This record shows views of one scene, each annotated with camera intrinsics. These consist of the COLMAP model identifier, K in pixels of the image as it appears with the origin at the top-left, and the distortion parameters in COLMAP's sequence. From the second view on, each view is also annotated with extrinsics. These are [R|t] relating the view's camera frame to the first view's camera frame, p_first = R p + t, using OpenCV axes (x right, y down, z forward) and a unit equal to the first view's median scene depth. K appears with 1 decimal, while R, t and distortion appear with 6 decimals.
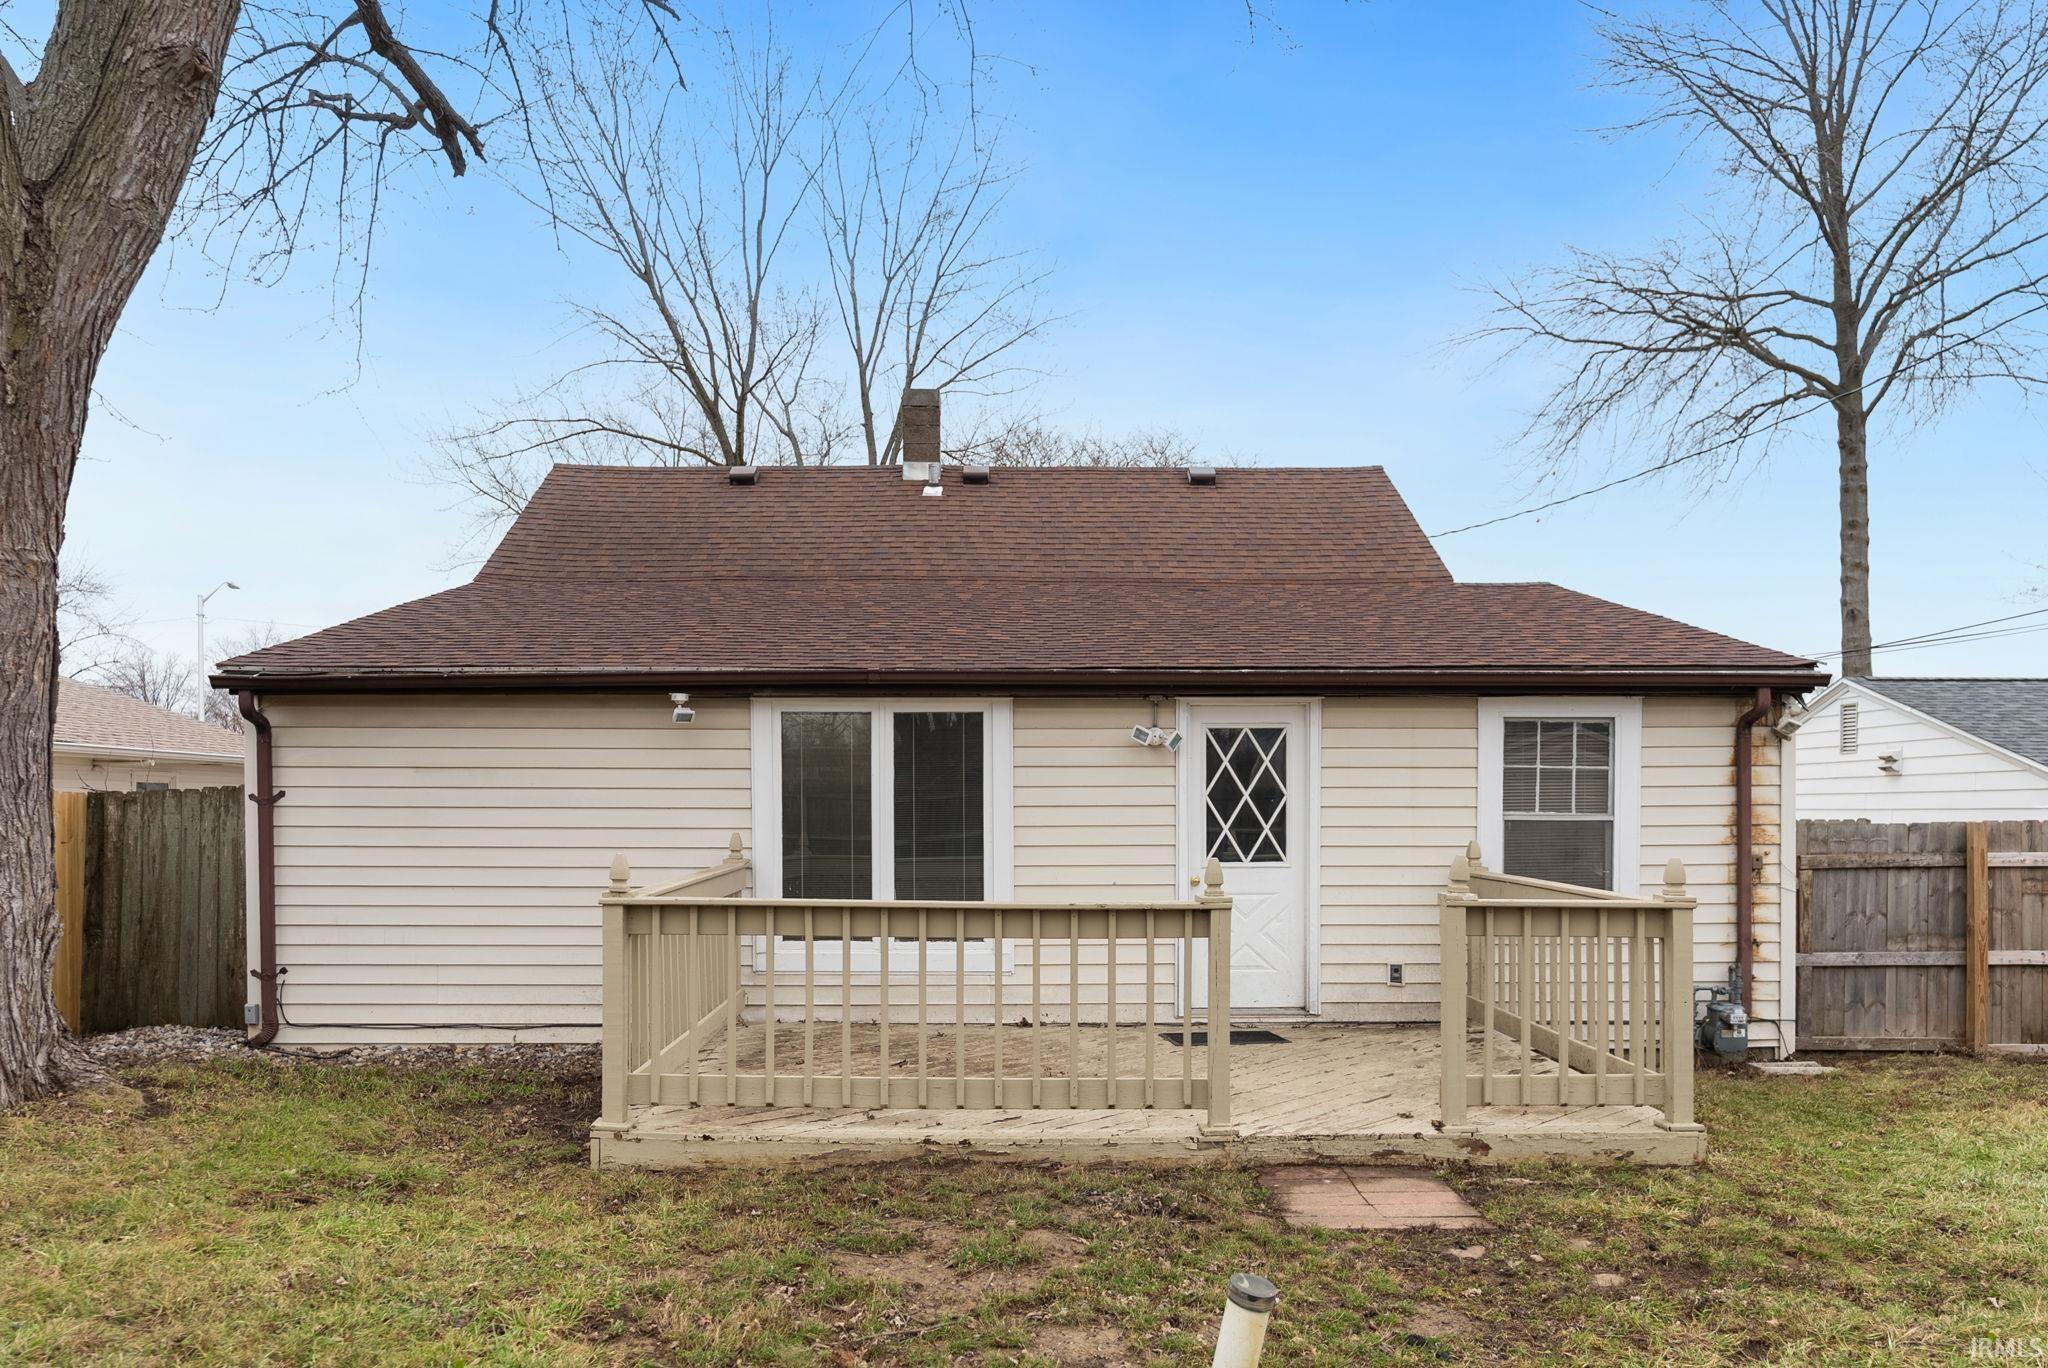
lens RADIAL K [[1481.6, 0, 1023.9], [0, 1481.6, 858.6], [0, 0, 1]] dist [0.000749, 0.001774]
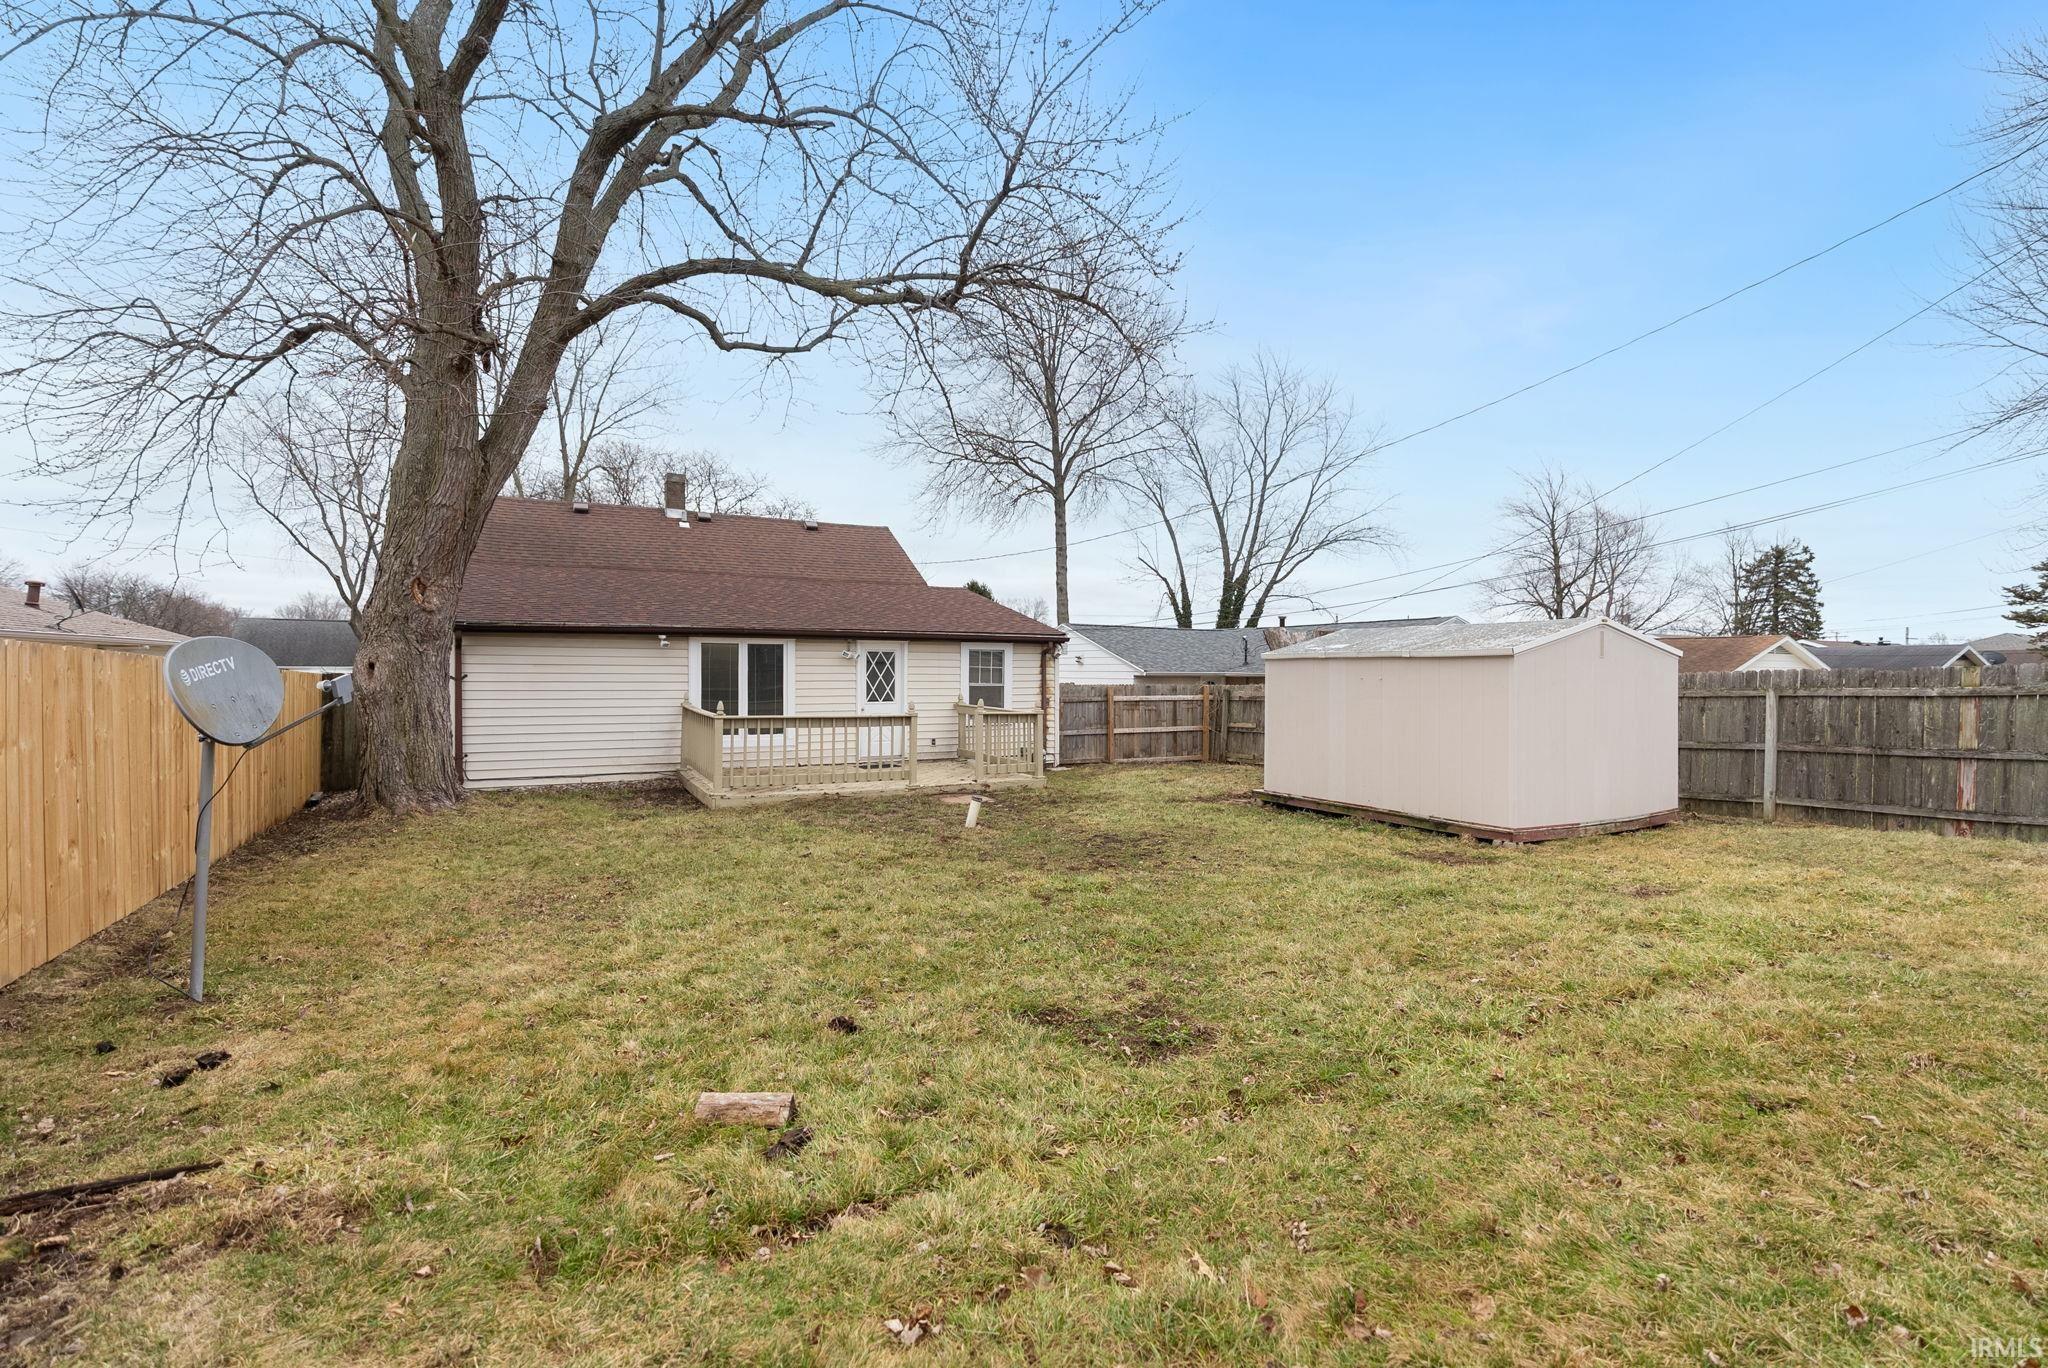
lens RADIAL K [[920.7, 0, 1026.8], [0, 920.7, 692.8], [0, 0, 1]] dist [-0.009276, 0.000400]
pose [[0.884580, -0.006369, 0.466344, -0.392839], [0.008969, 0.999954, -0.003356, -0.005850], [-0.466302, 0.007152, 0.884597, -0.595101]]
